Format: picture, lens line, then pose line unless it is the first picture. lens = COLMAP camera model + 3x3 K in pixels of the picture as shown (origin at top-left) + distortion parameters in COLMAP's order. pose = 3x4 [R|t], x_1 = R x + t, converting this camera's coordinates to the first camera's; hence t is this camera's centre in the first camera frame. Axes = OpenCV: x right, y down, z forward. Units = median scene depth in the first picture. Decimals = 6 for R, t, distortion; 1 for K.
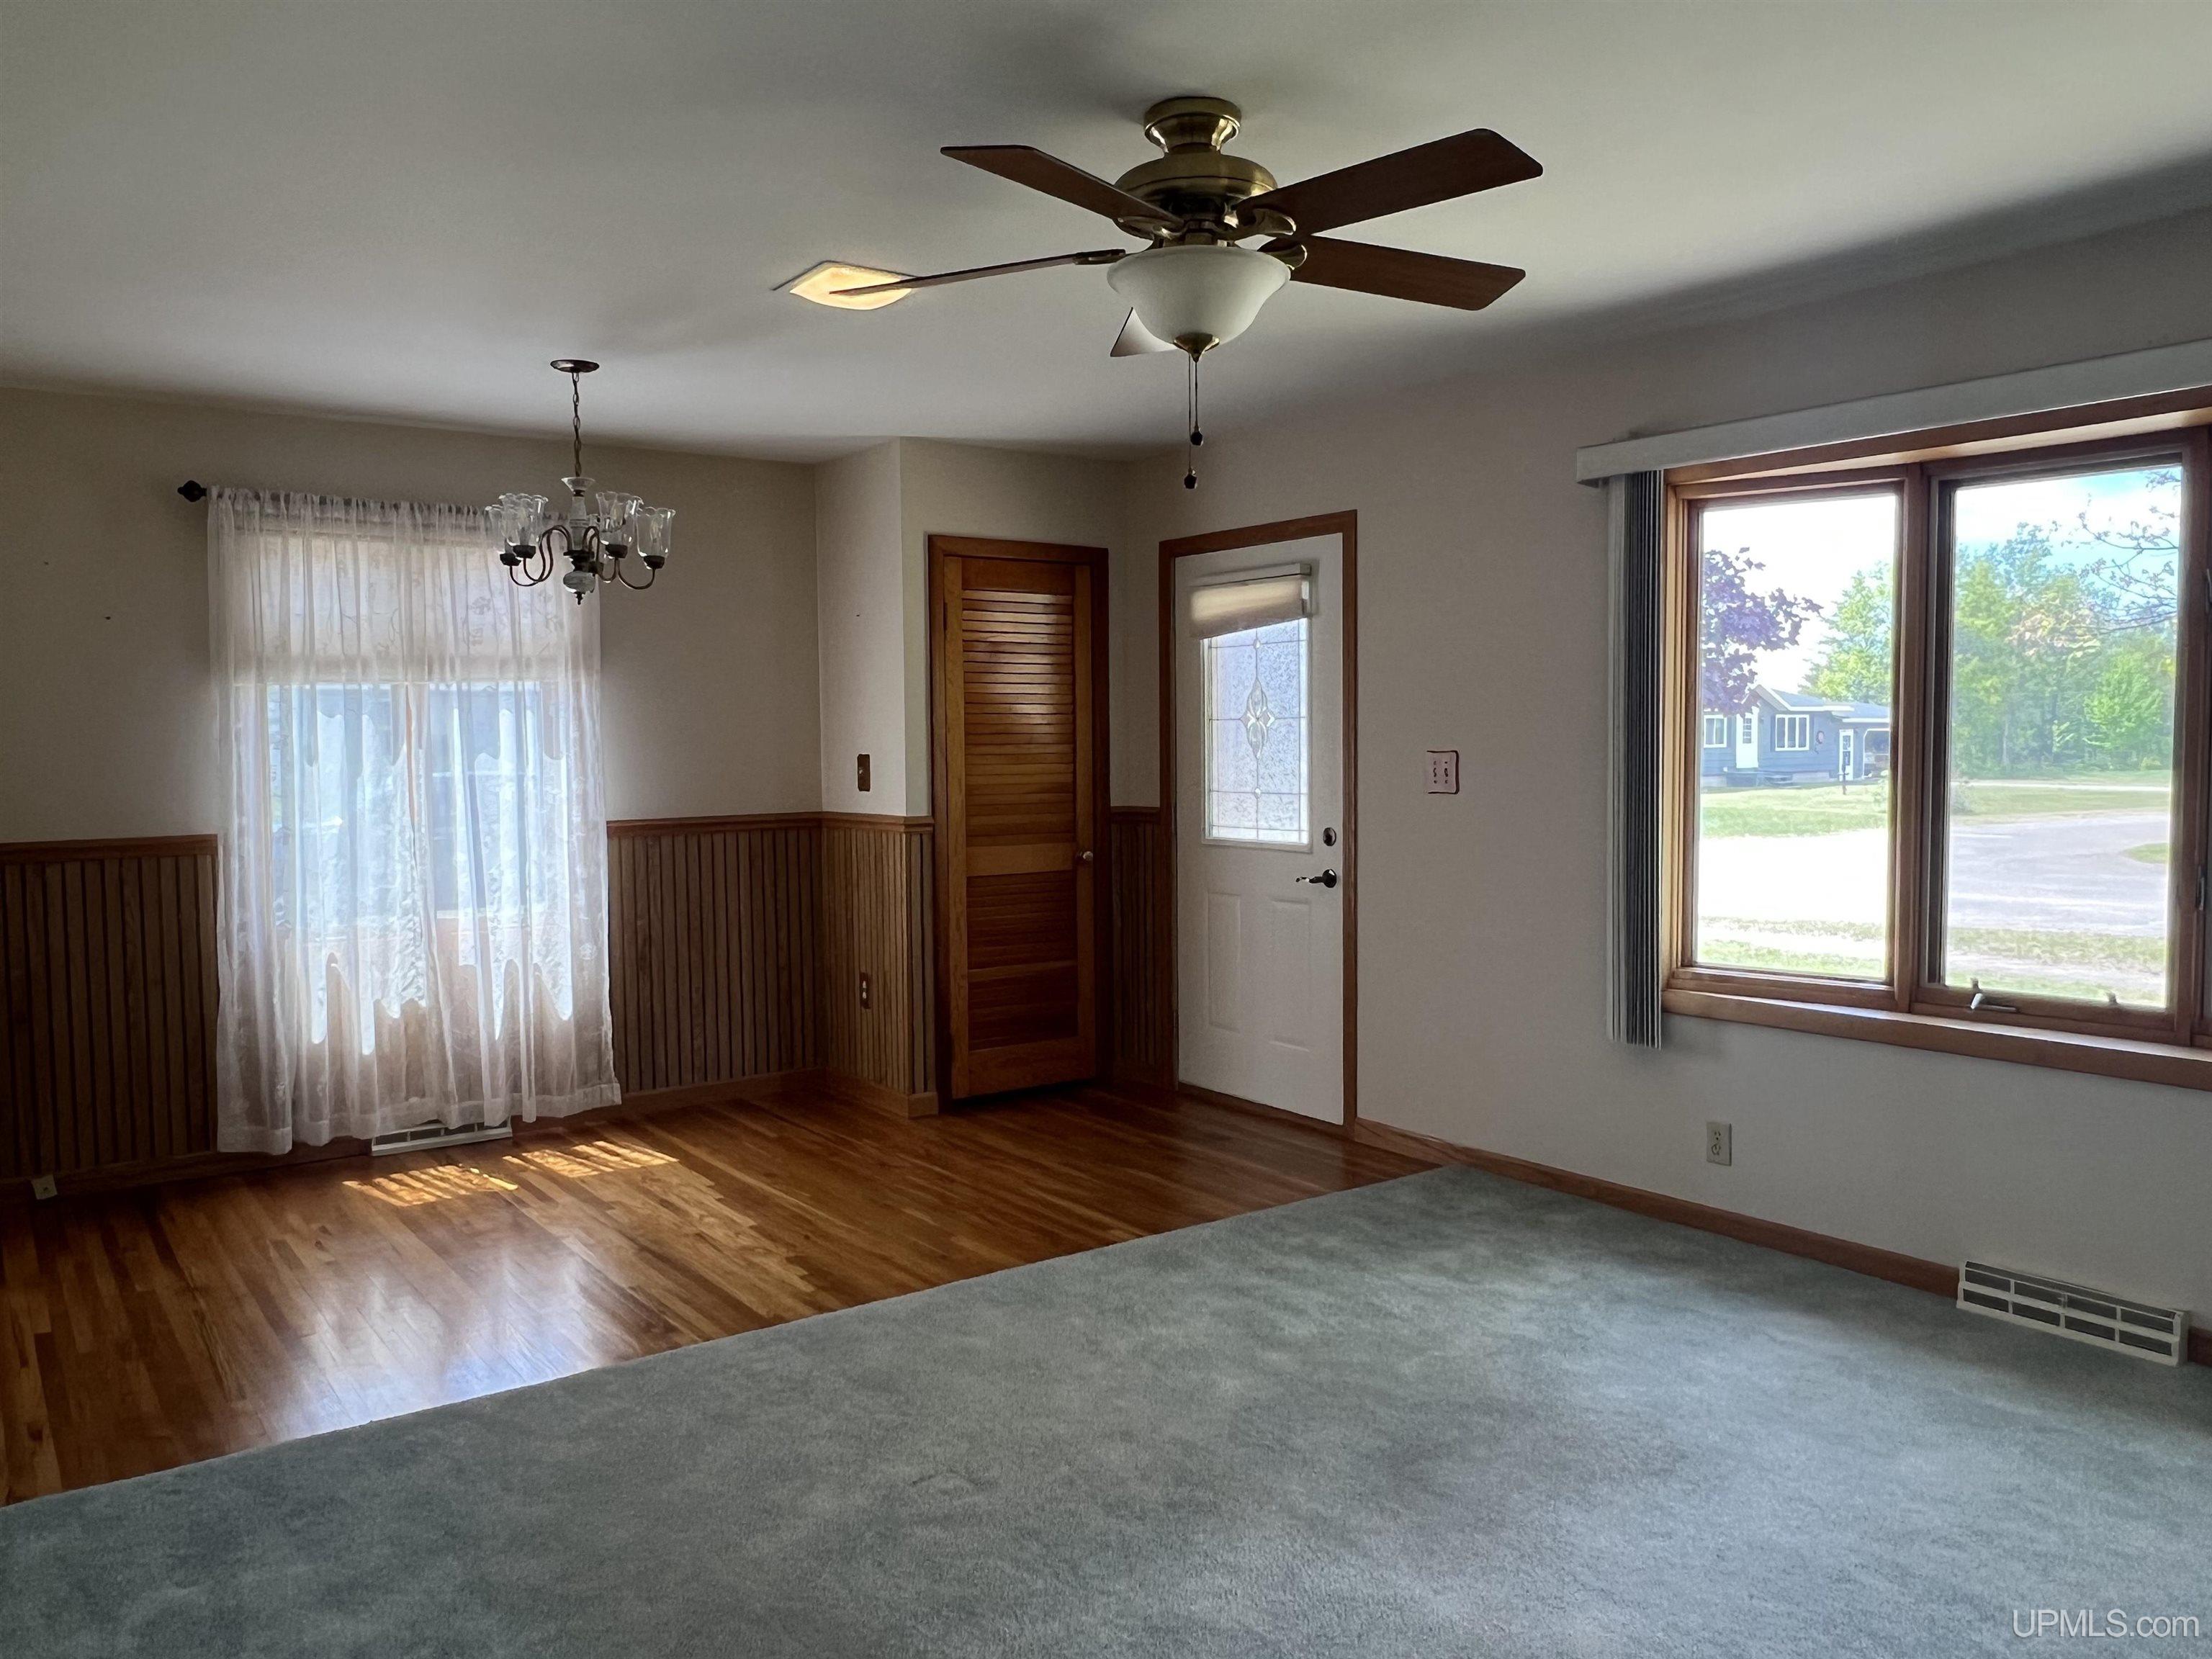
lens RADIAL K [[1657.7, 0, 1106.0], [0, 1657.7, 829.5], [0, 0, 1]] dist [-0.000916, -0.000041]
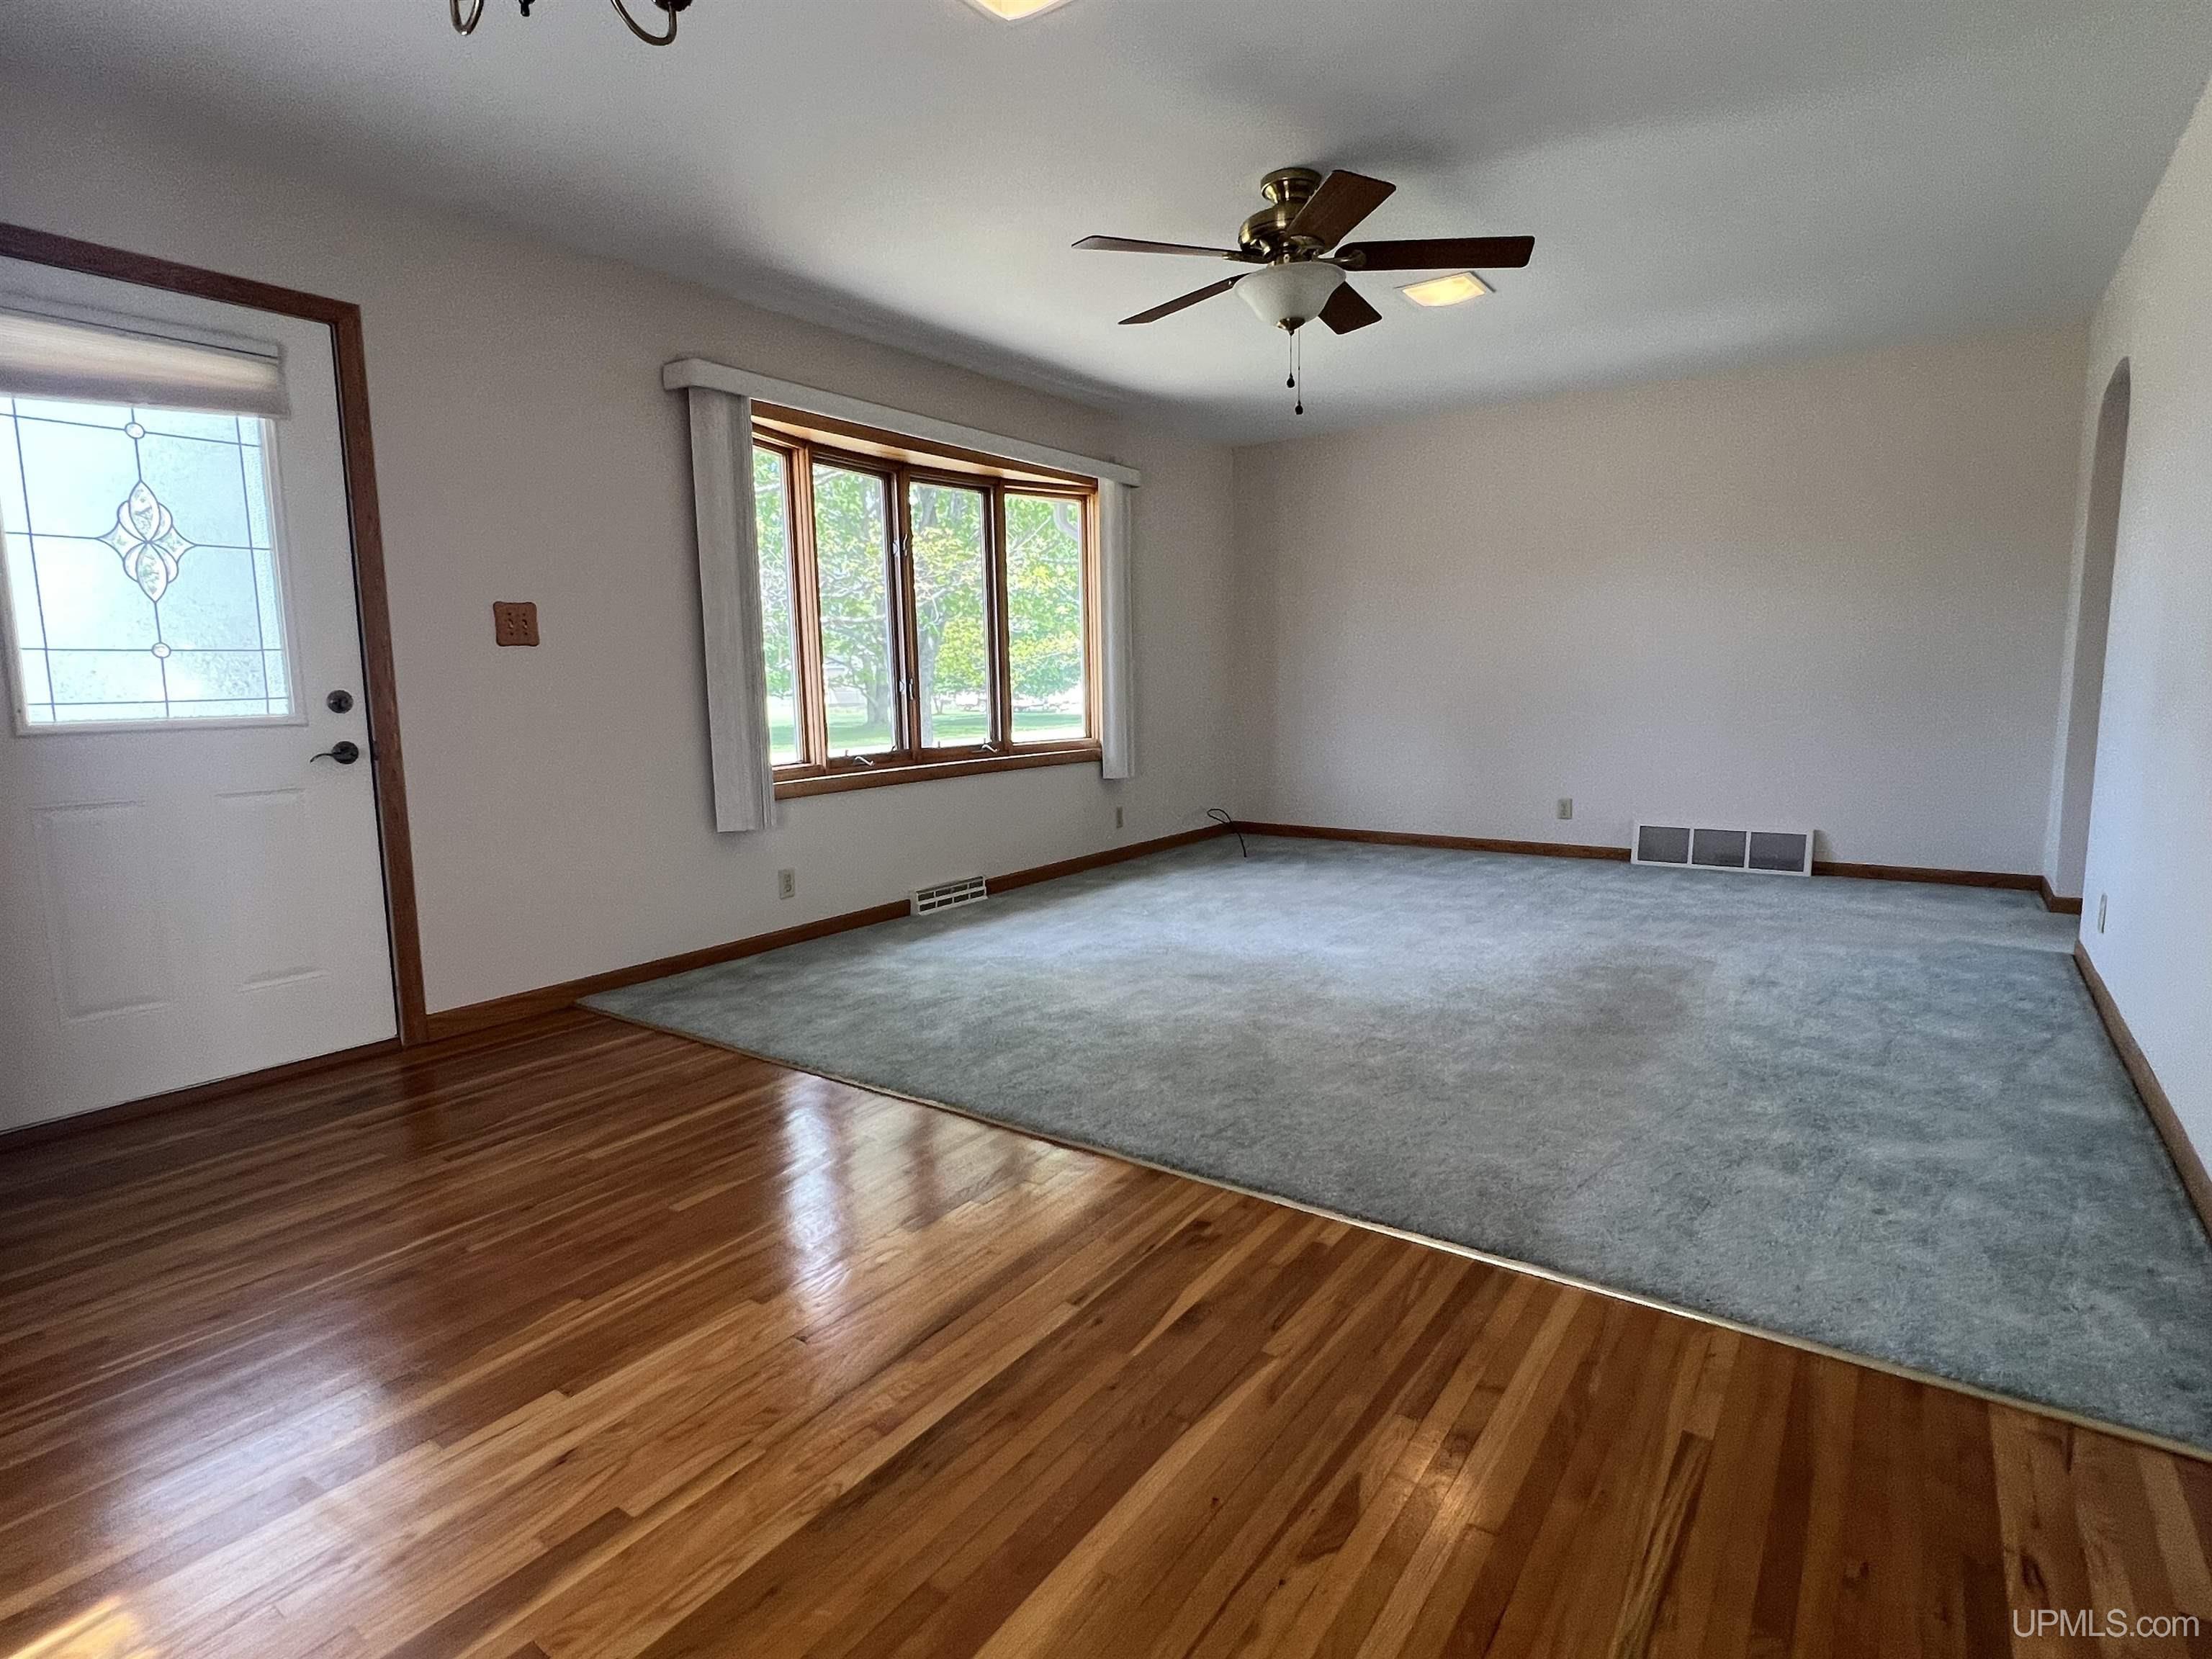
lens RADIAL K [[1140.0, 0, 1106.0], [0, 1140.0, 829.5], [0, 0, 1]] dist [-0.003129, -0.000564]
pose [[-0.322205, -0.119521, 0.939095, -0.539306], [0.066551, 0.986684, 0.148412, 0.008598], [-0.944328, 0.110317, -0.309960, 0.841521]]
